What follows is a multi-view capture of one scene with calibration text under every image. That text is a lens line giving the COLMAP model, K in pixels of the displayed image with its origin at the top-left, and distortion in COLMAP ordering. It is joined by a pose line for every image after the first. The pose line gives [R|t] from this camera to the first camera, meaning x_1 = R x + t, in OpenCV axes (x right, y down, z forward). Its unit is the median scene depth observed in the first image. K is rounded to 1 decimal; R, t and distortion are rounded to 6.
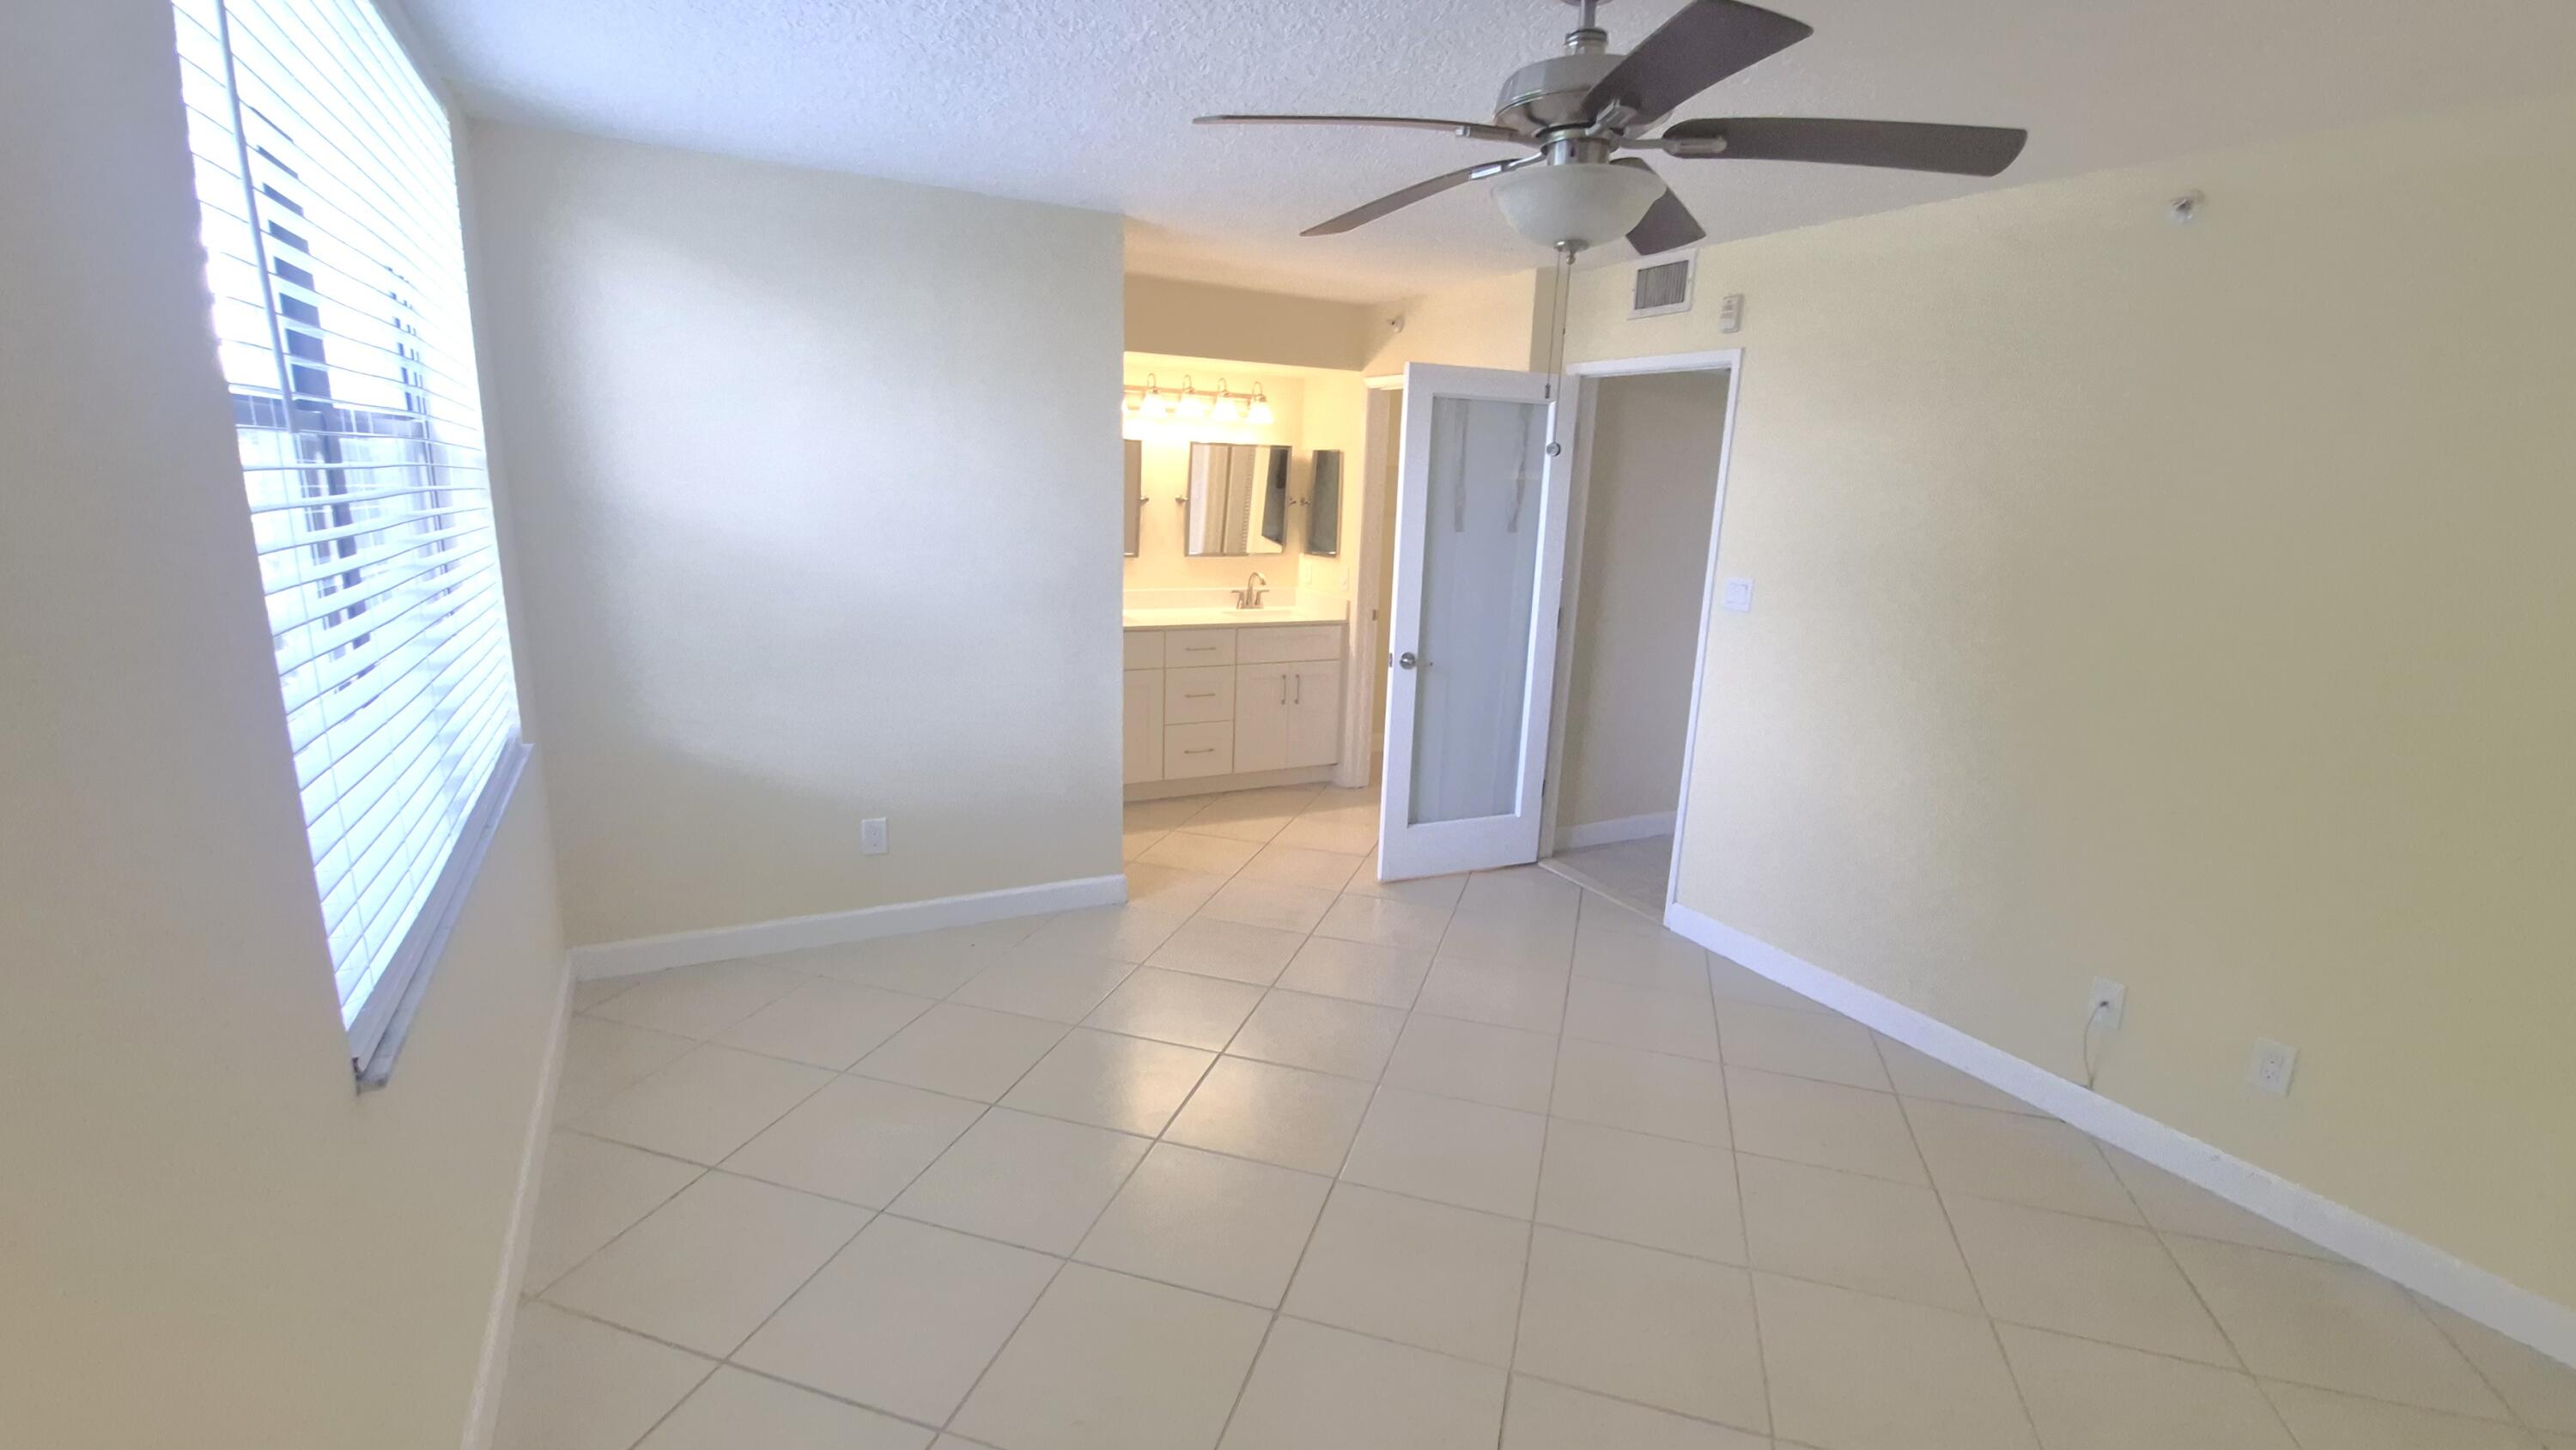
lens RADIAL K [[1034.0, 0, 1296.9], [0, 1034.0, 733.6], [0, 0, 1]] dist [-0.010972, -0.004333]
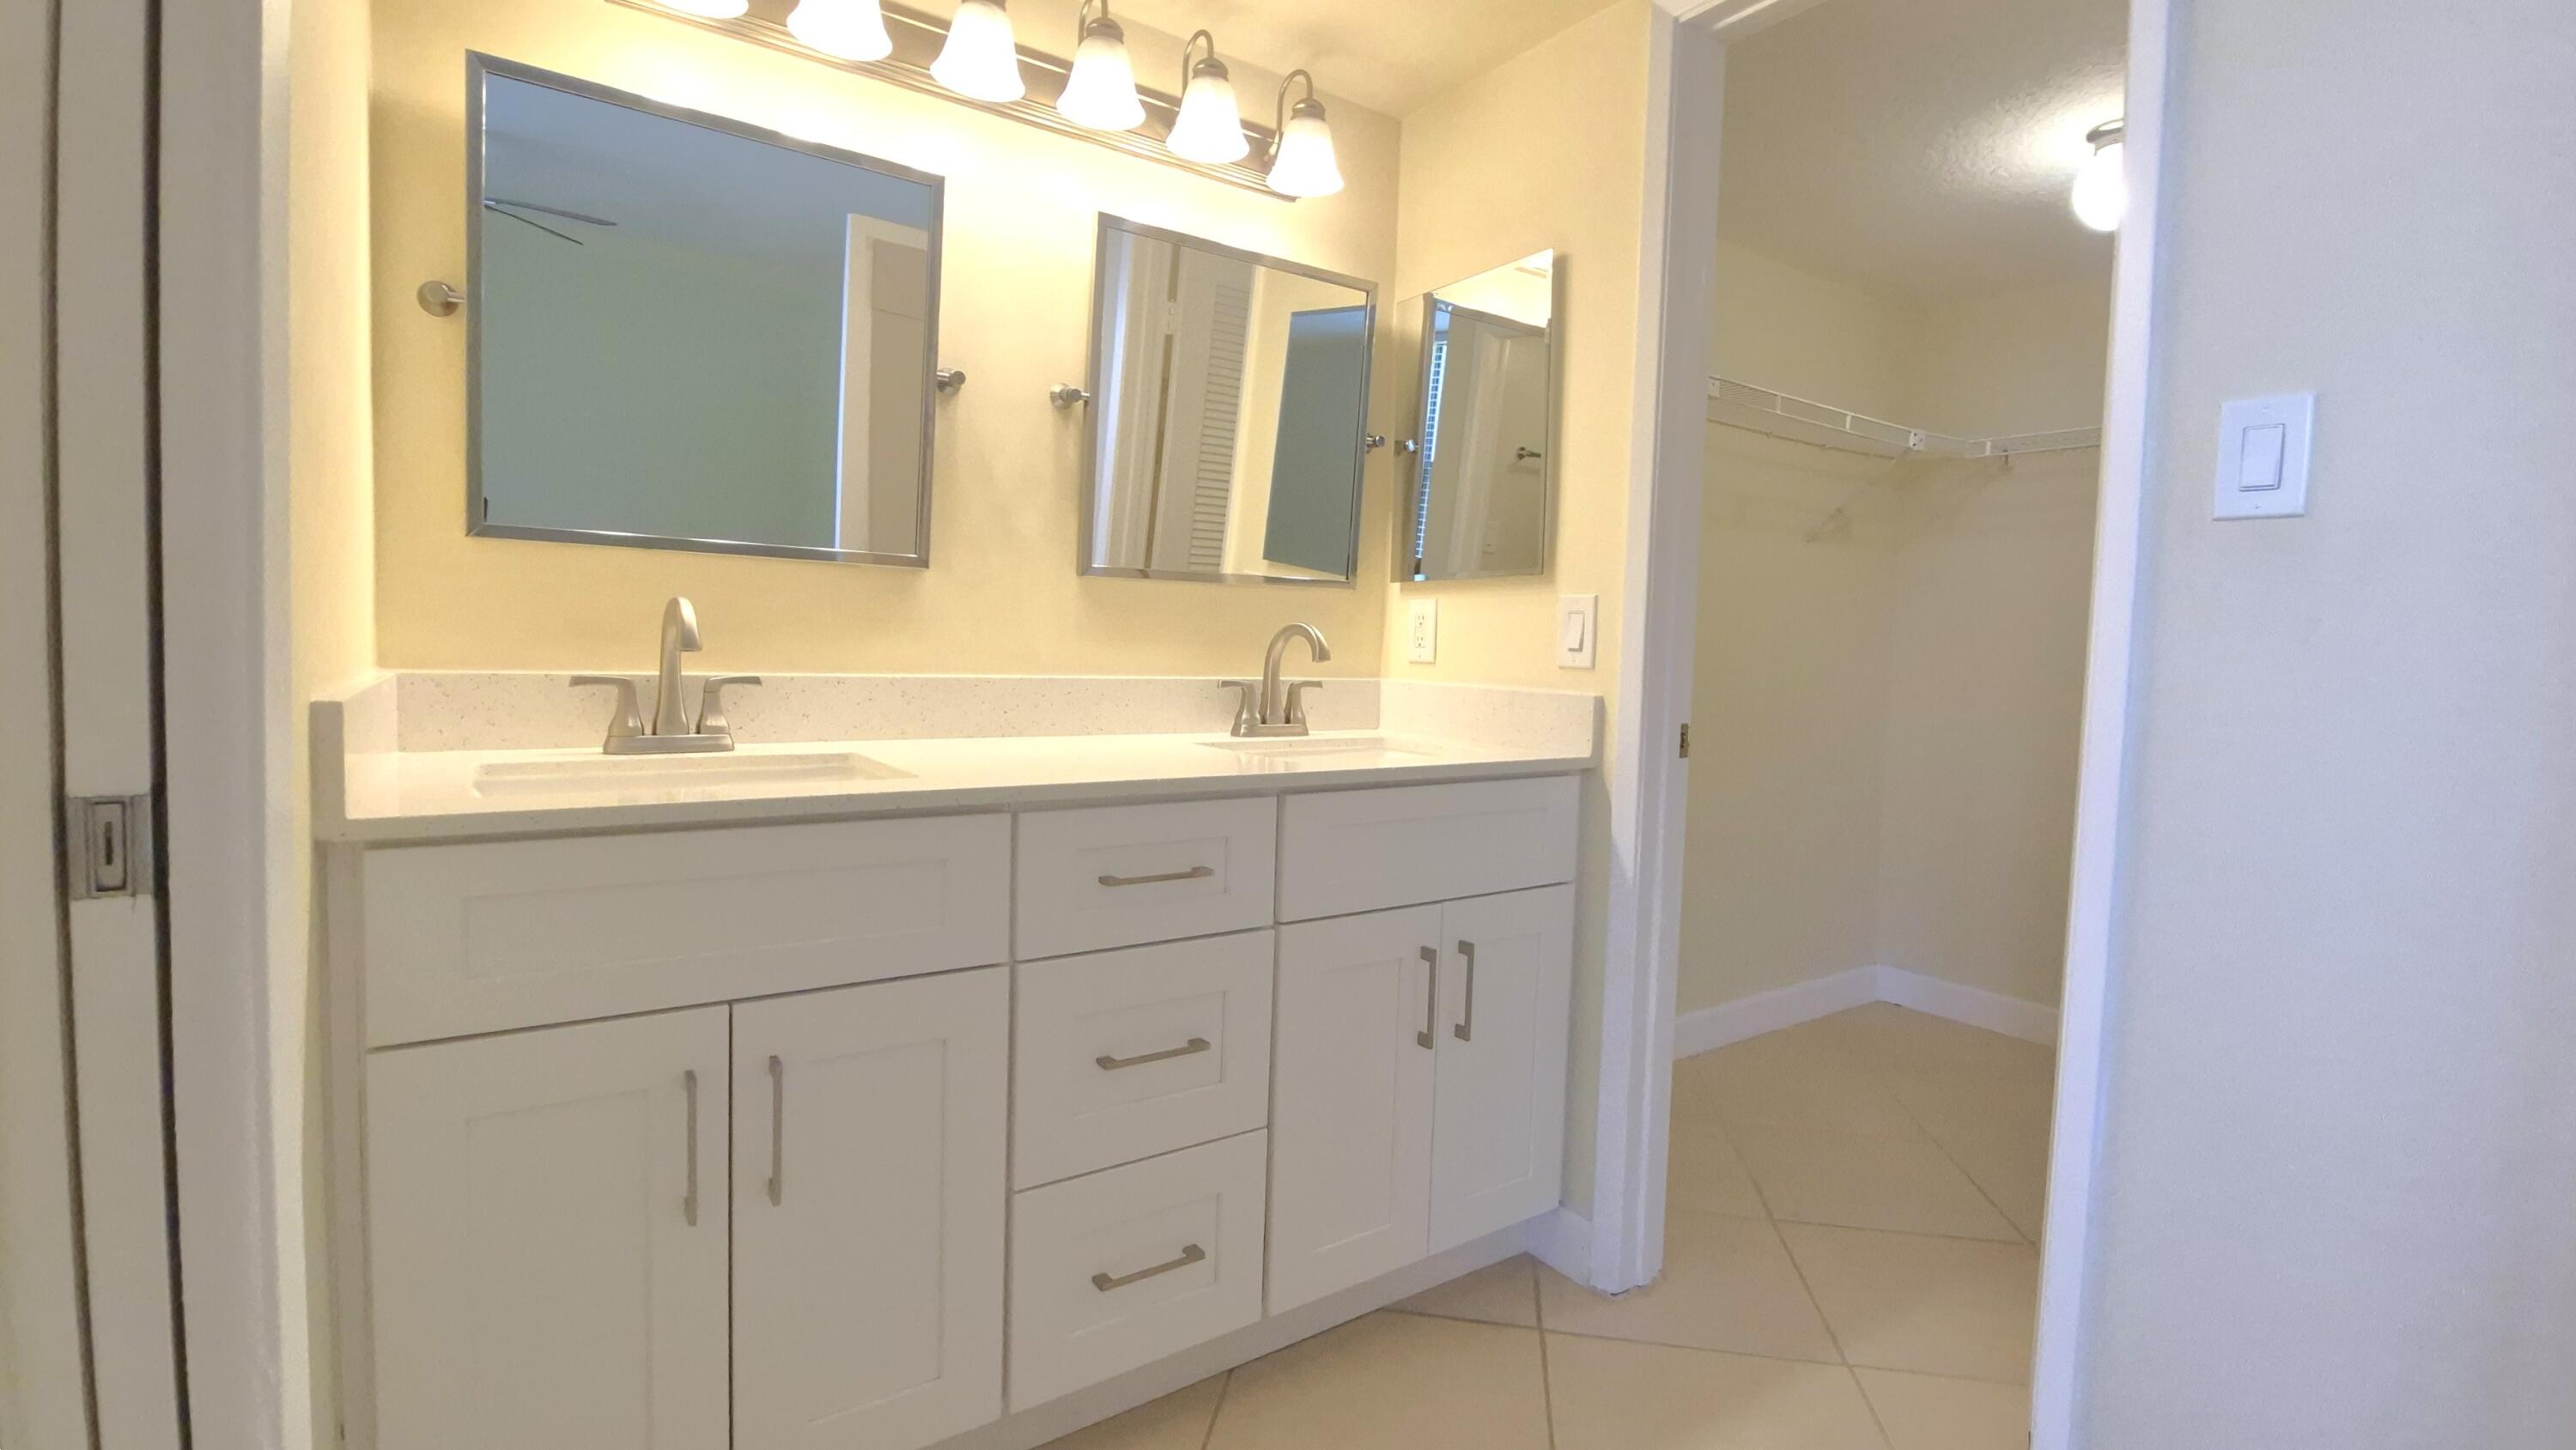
lens RADIAL K [[1244.9, 0, 1296.7], [0, 1244.9, 708.2], [0, 0, 1]] dist [-0.001833, -0.000259]
pose [[0.995419, -0.017164, 0.094059, -0.078854], [0.032410, 0.986085, -0.163053, -0.065013], [-0.089952, 0.165354, 0.982124, 0.621662]]
